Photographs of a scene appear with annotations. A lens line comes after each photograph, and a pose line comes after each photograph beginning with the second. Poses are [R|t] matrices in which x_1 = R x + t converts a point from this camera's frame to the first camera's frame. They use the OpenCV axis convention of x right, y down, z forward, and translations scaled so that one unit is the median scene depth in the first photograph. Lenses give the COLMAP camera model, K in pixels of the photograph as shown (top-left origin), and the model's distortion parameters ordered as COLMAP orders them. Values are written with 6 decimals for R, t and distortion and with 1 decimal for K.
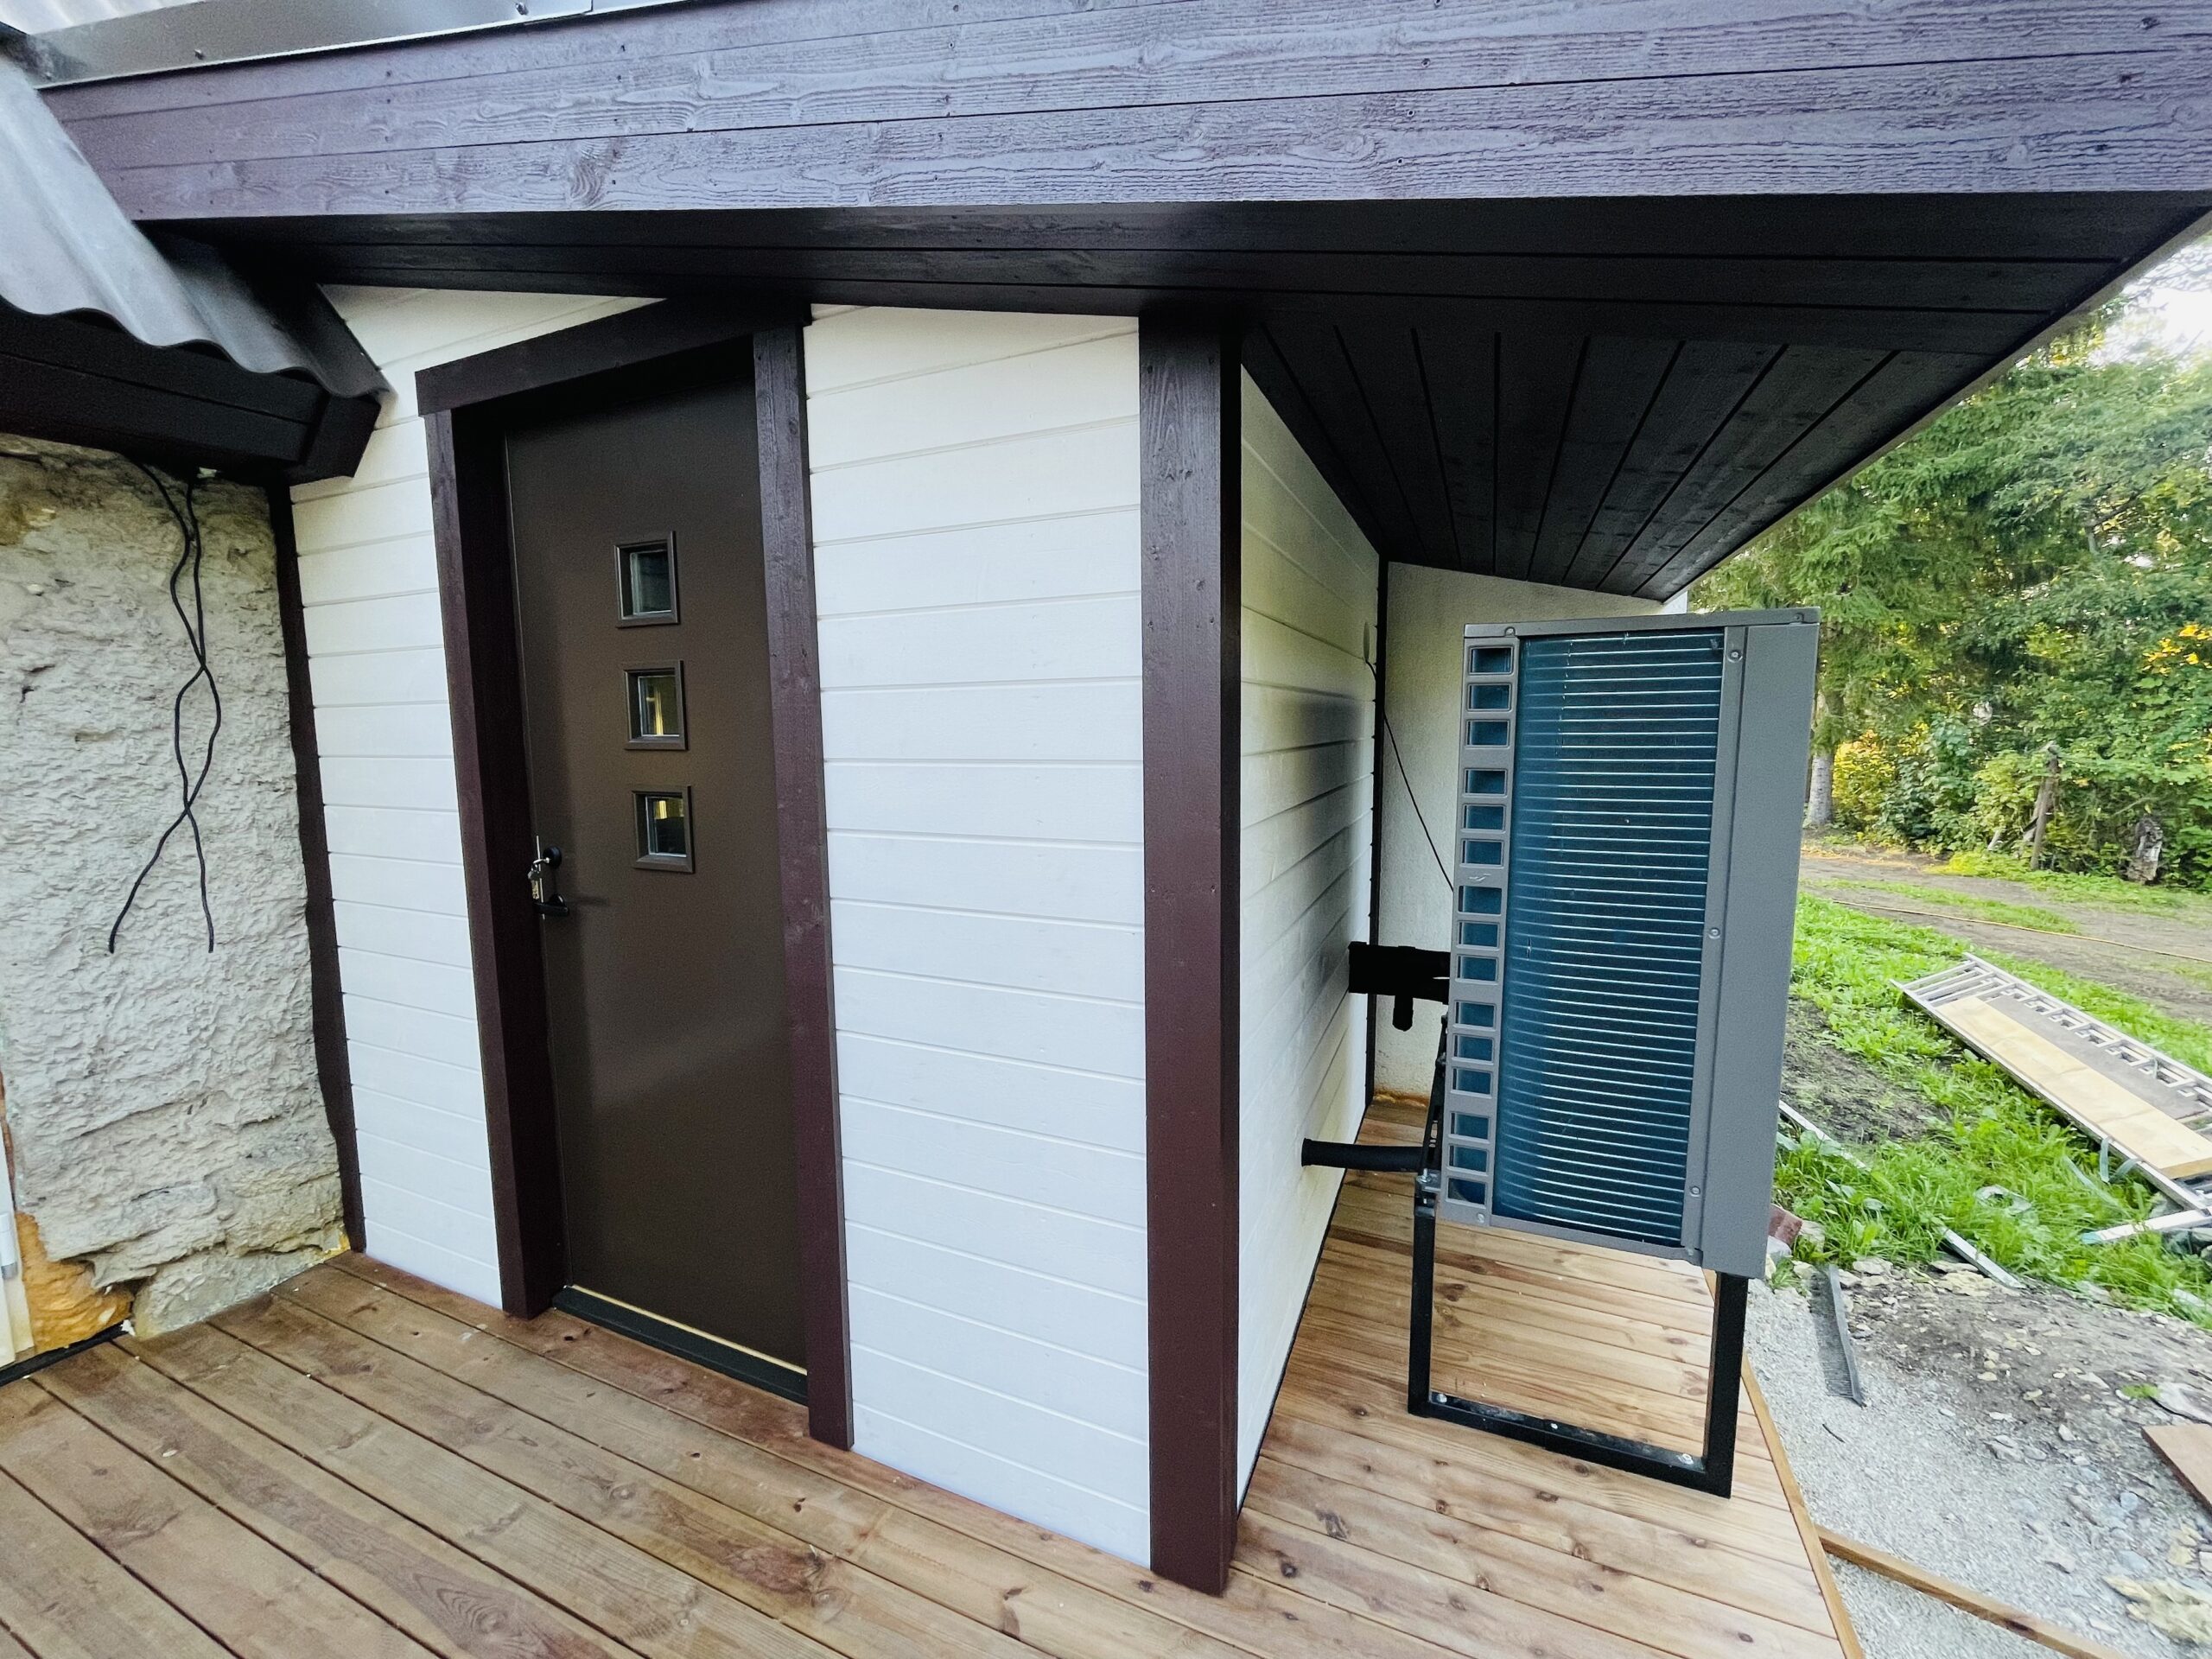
lens RADIAL K [[902.4, 0, 1105.6], [0, 902.4, 824.9], [0, 0, 1]] dist [-0.003832, -0.000123]
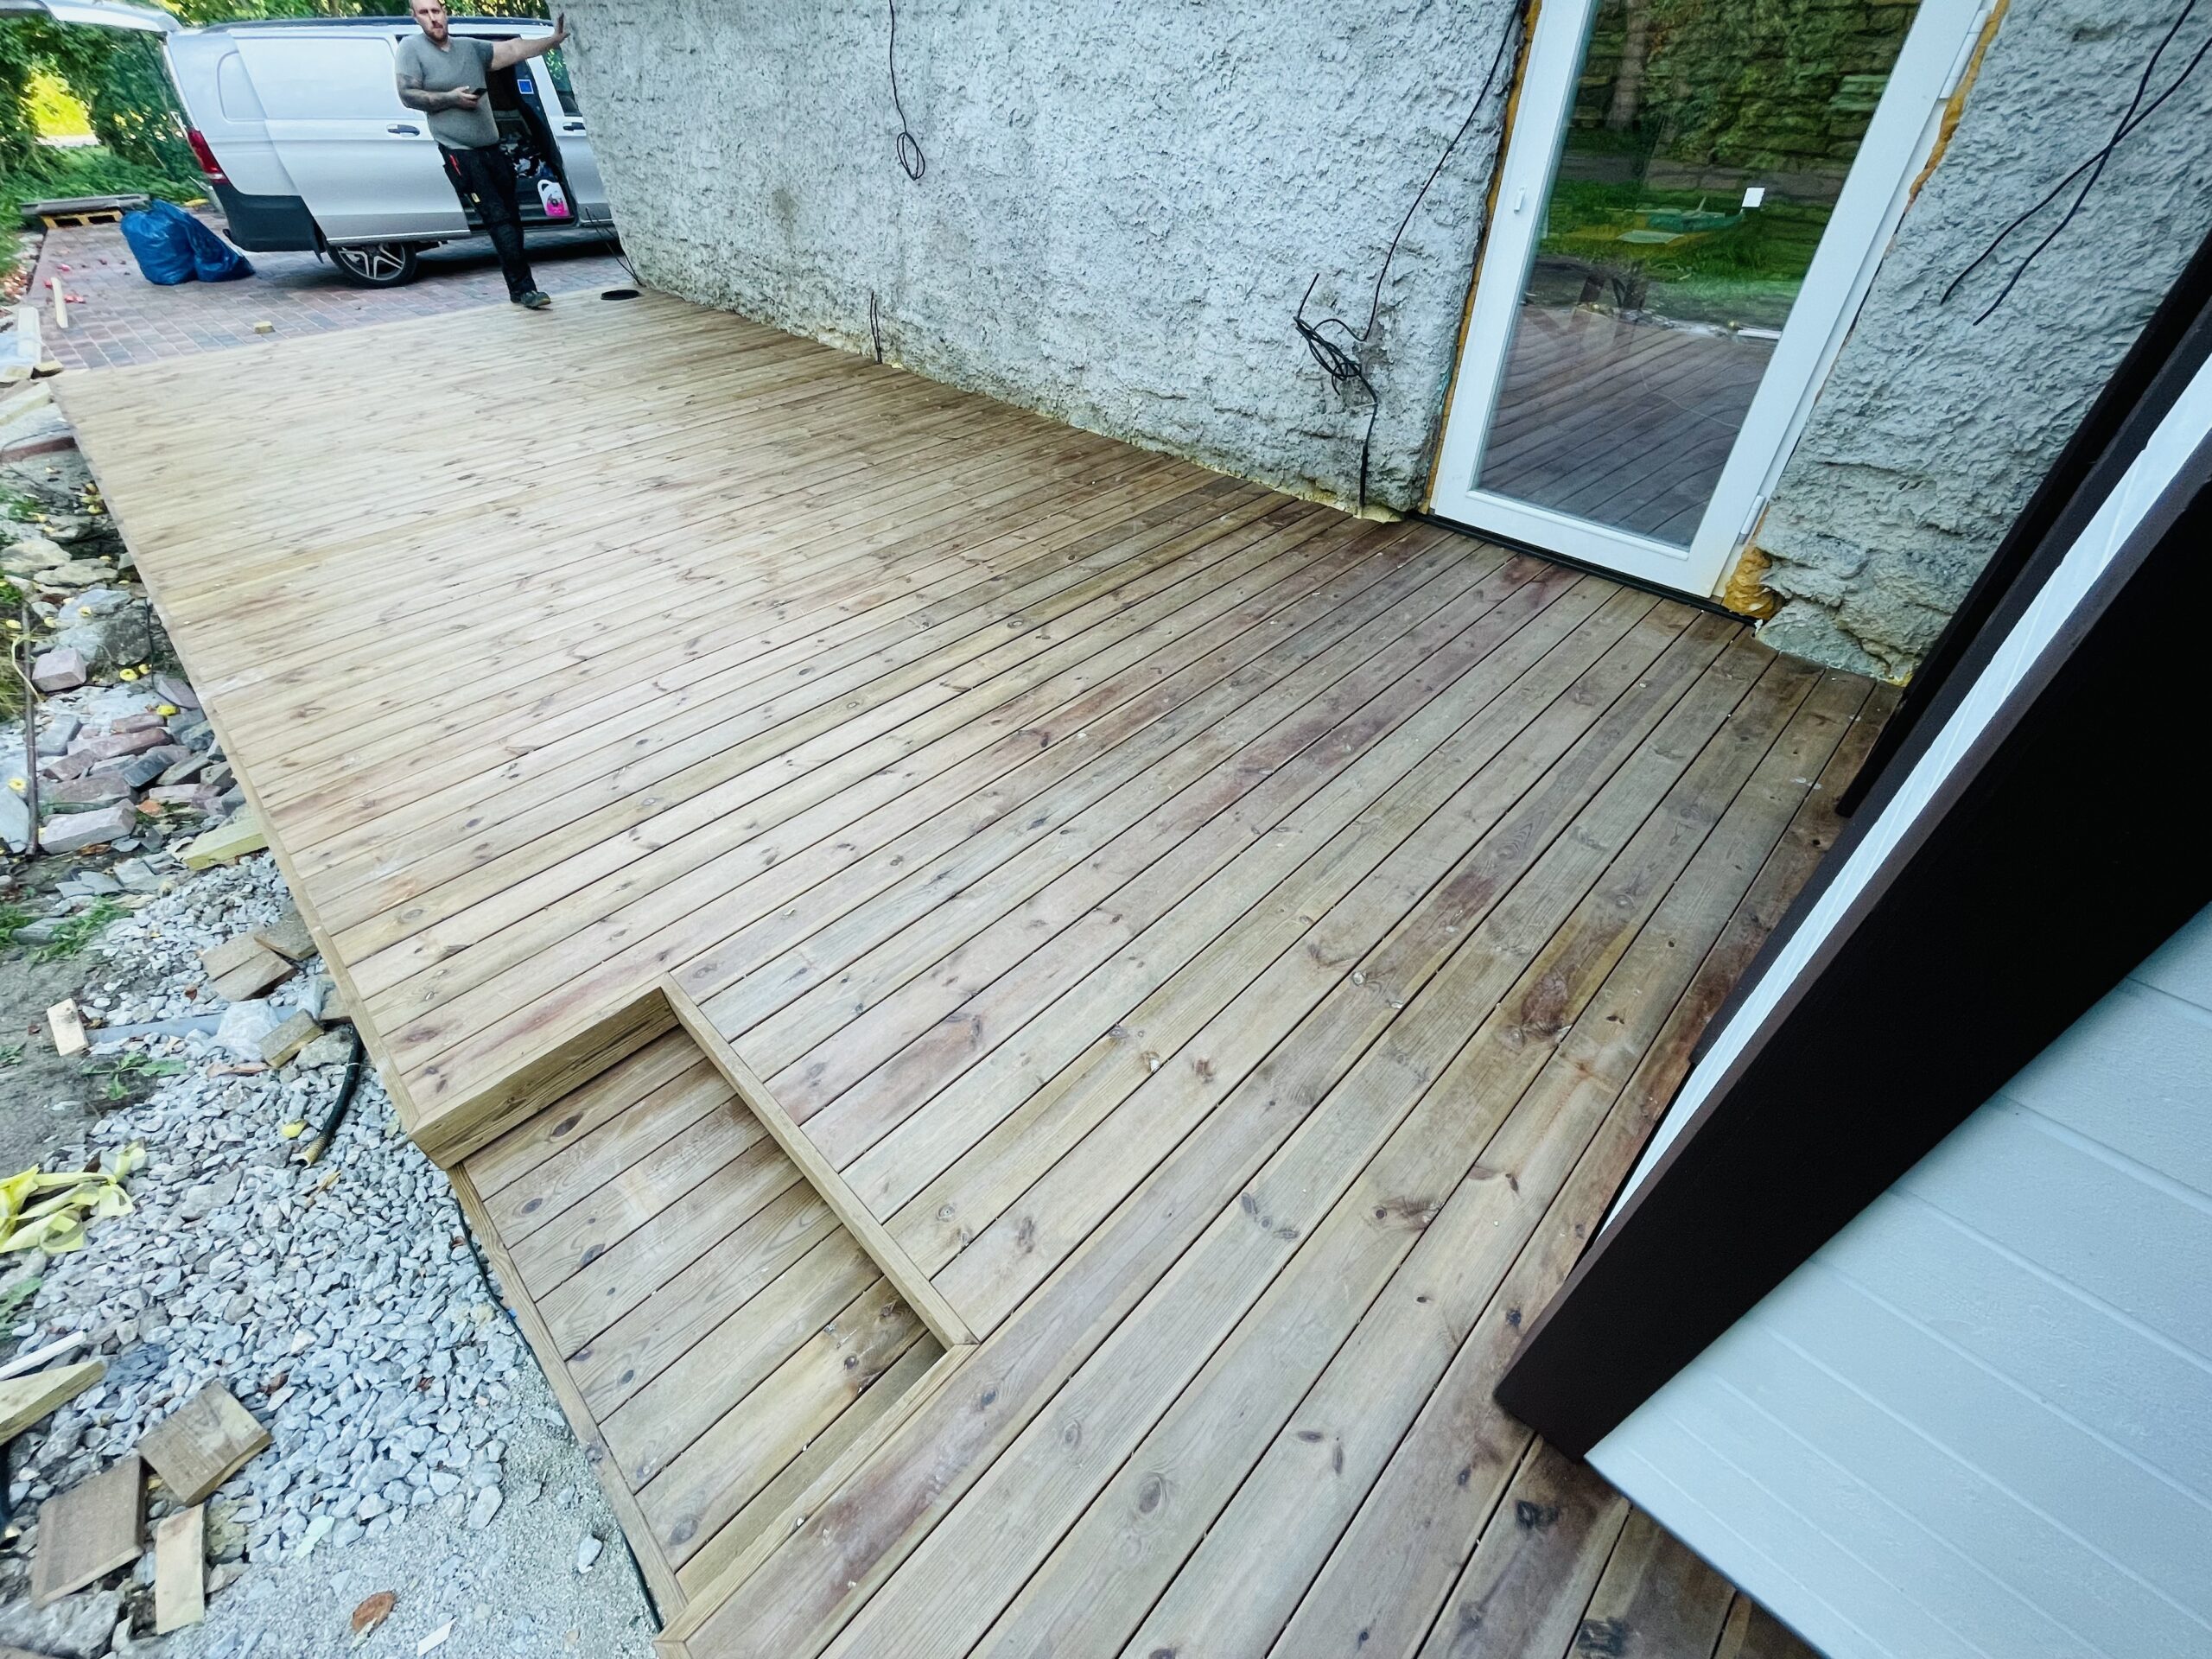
lens RADIAL K [[902.4, 0, 1113.2], [0, 902.4, 828.6], [0, 0, 1]] dist [-0.003832, -0.000123]
pose [[-0.348404, 0.627652, -0.696181, 0.353021], [-0.085759, 0.718257, 0.690472, -0.058018], [0.933413, 0.300267, -0.196417, 0.465897]]
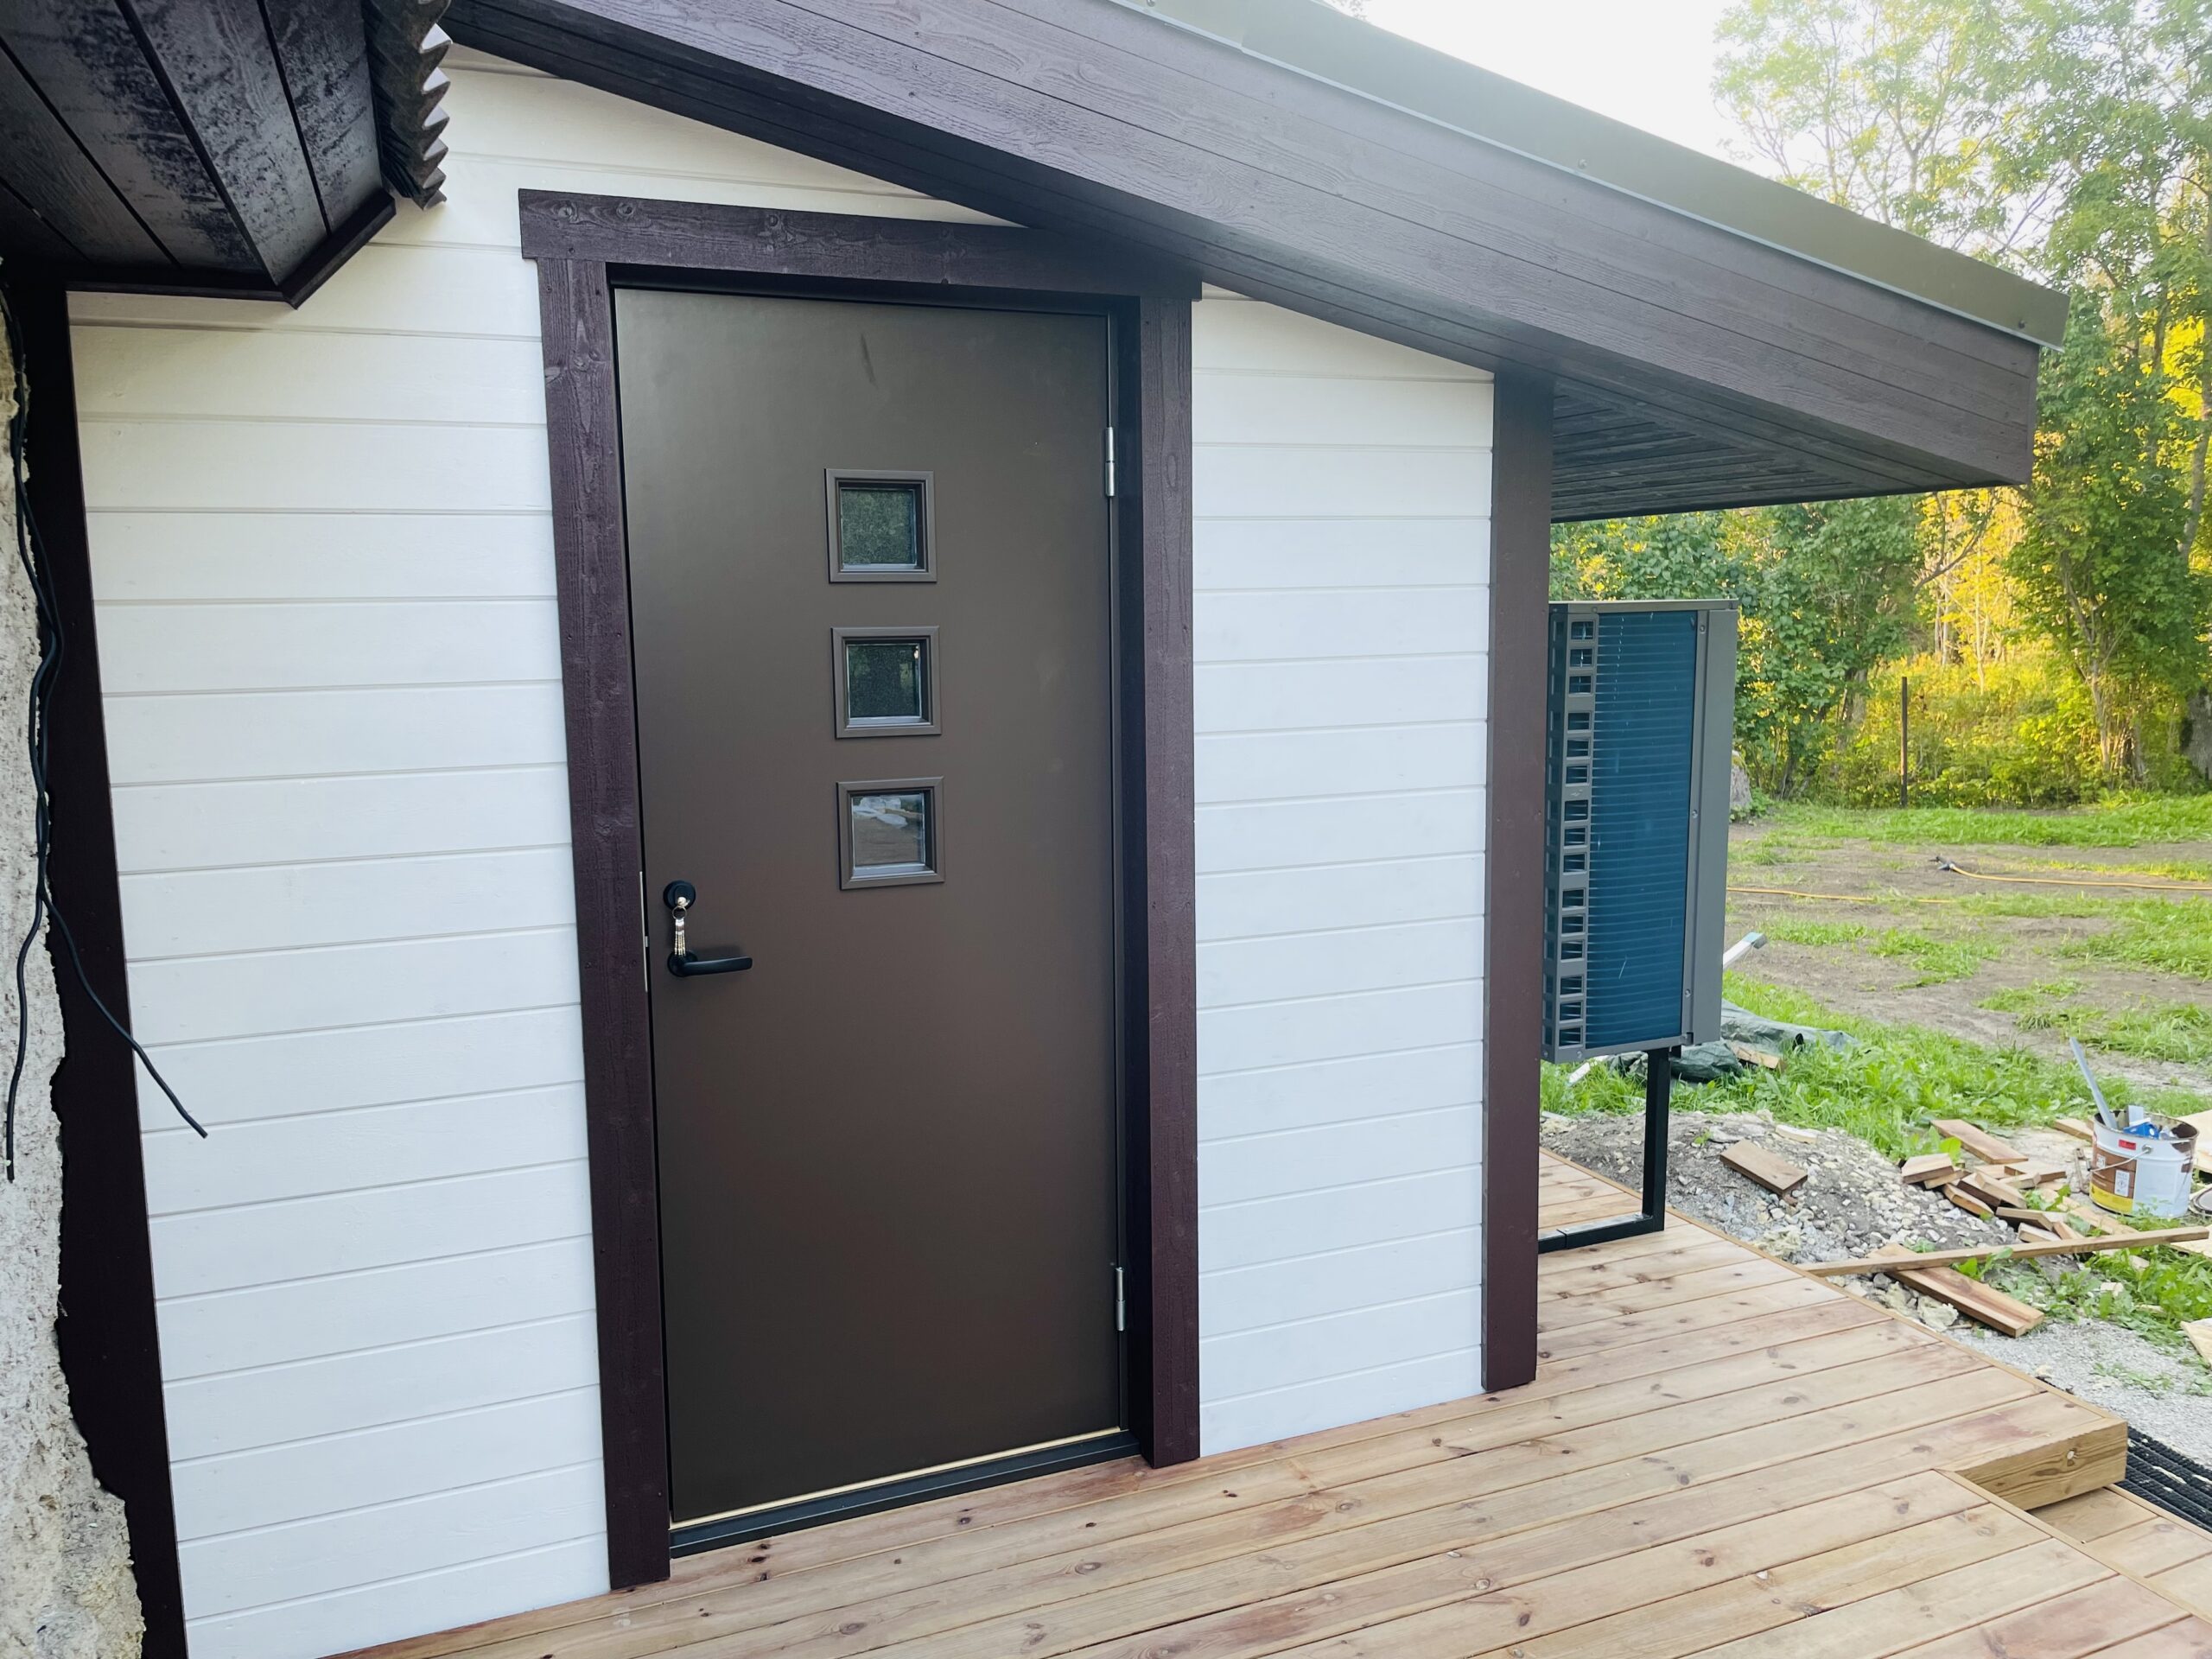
lens RADIAL K [[1656.9, 0, 1110.9], [0, 1656.9, 827.3], [0, 0, 1]] dist [0.022412, -0.009734]
pose [[0.694961, -0.098505, 0.712269, -1.286965], [0.087768, 0.994786, 0.051941, -0.055613], [-0.713671, 0.026417, 0.699983, -0.152622]]
